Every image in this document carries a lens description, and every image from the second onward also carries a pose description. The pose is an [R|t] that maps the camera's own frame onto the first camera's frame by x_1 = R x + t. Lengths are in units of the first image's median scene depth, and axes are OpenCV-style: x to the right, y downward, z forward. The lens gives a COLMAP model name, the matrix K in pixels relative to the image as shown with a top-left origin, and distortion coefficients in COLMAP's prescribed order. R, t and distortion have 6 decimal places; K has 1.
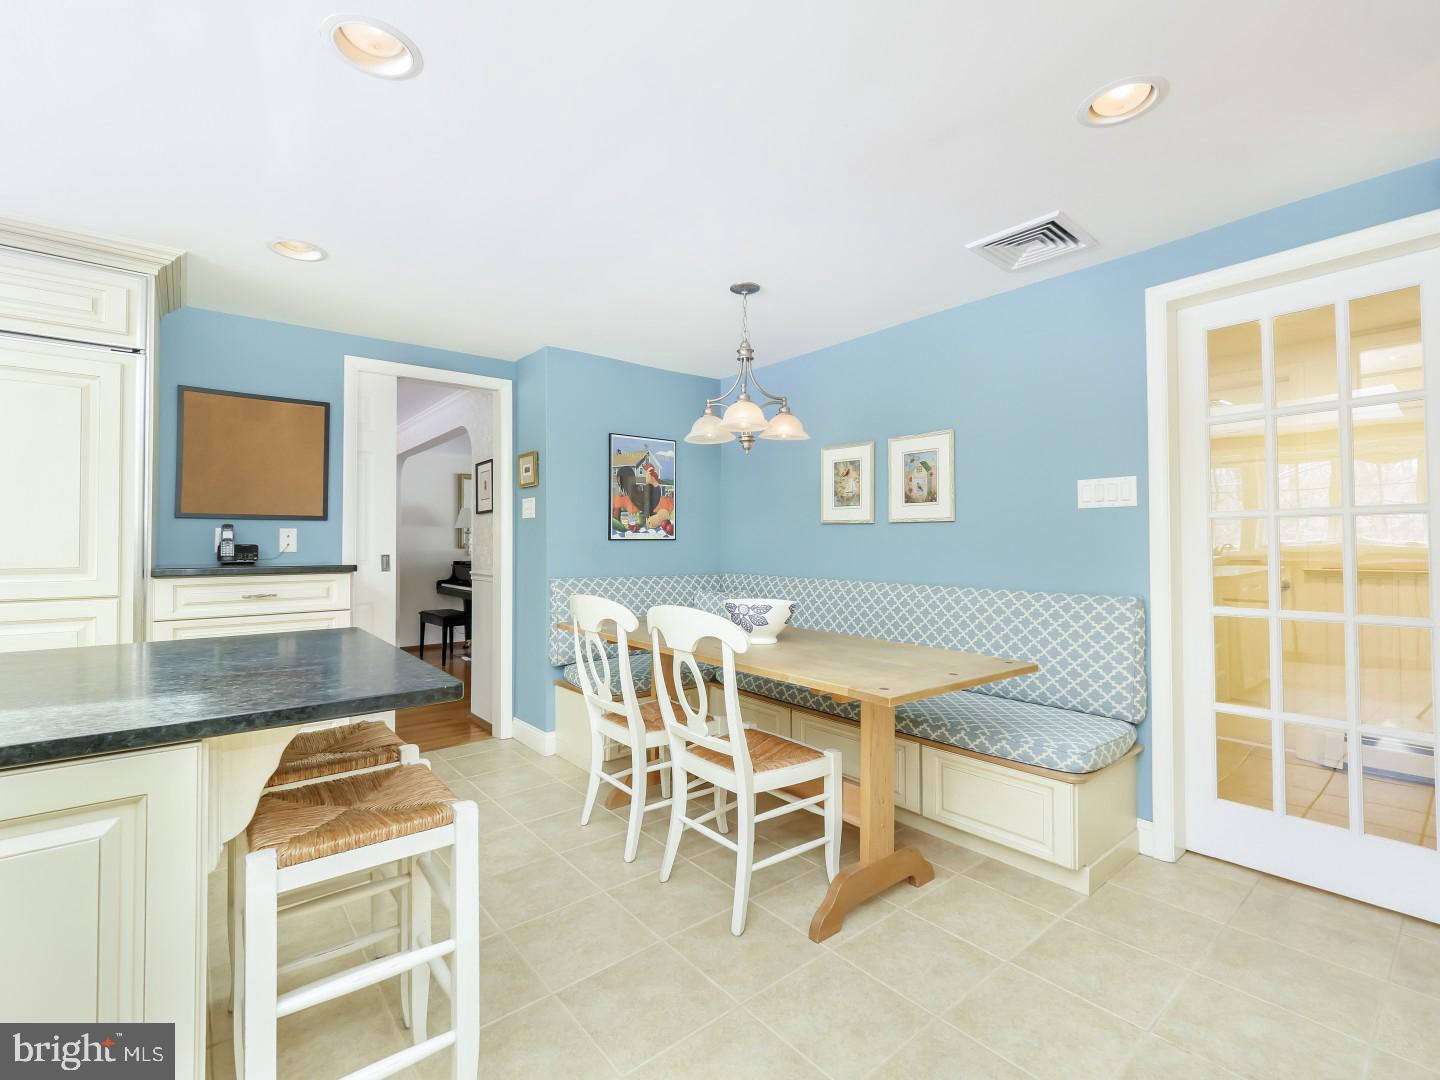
lens RADIAL K [[639.5, 0, 723.0], [0, 639.5, 532.1], [0, 0, 1]] dist [0.000057, -0.000420]
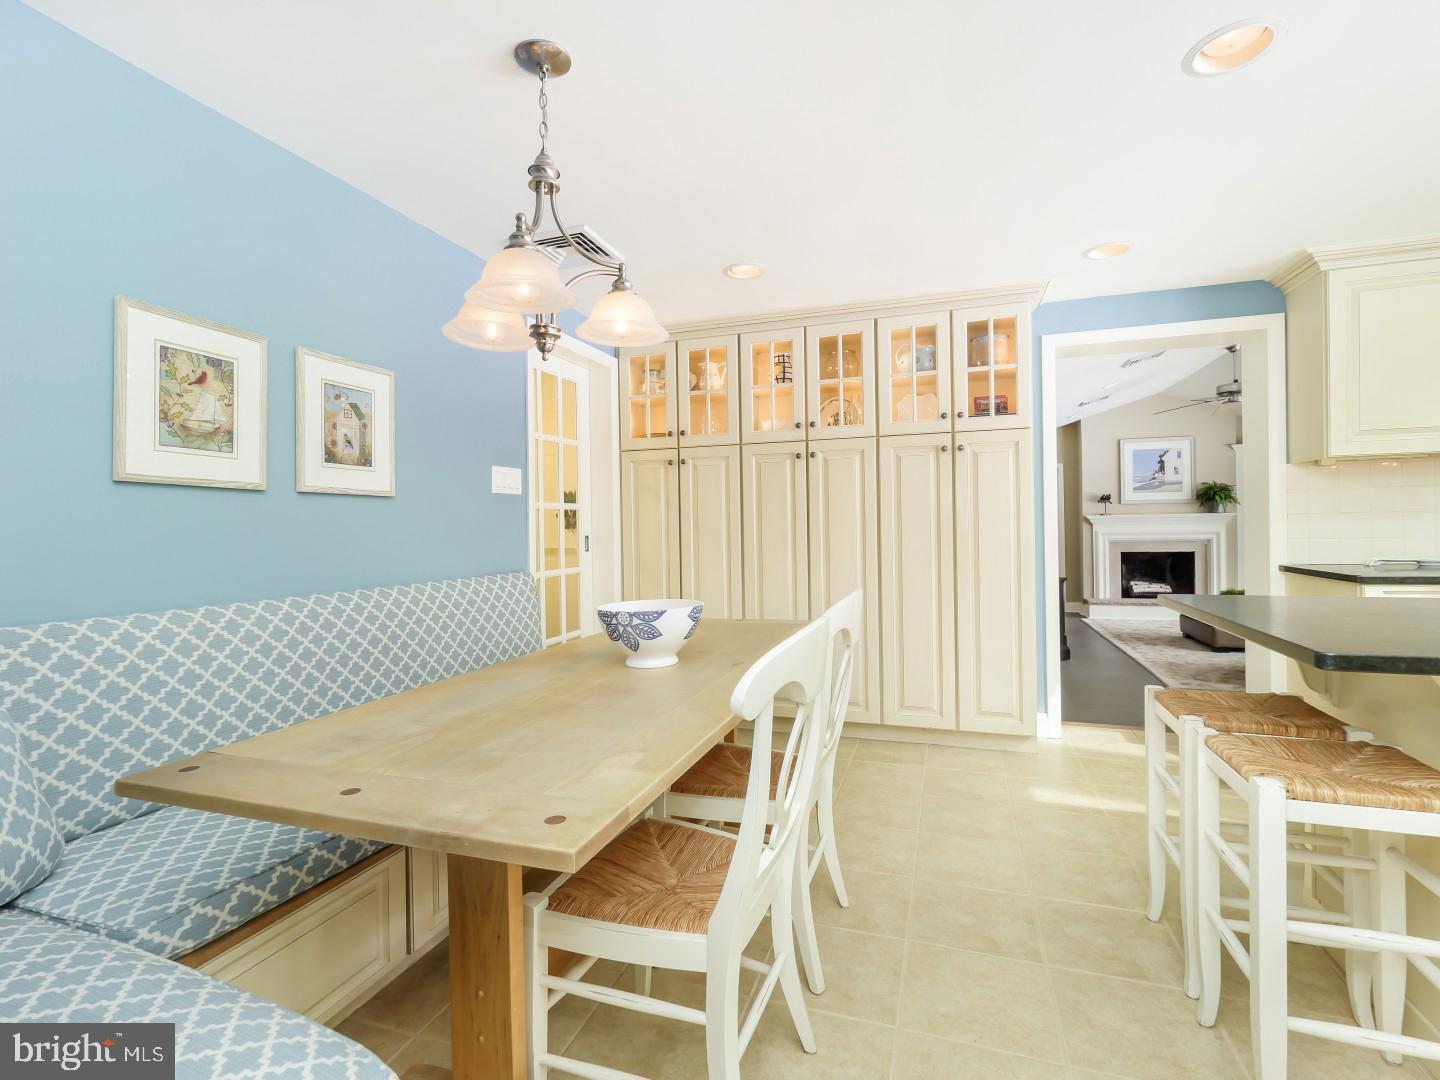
lens RADIAL K [[683.5, 0, 711.9], [0, 683.5, 523.4], [0, 0, 1]] dist [-0.000244, 0.000003]
pose [[-0.506394, 0.010437, 0.862239, -0.478587], [-0.002720, 0.999902, -0.013701, 0.022223], [-0.862298, -0.009283, -0.506316, 1.025390]]
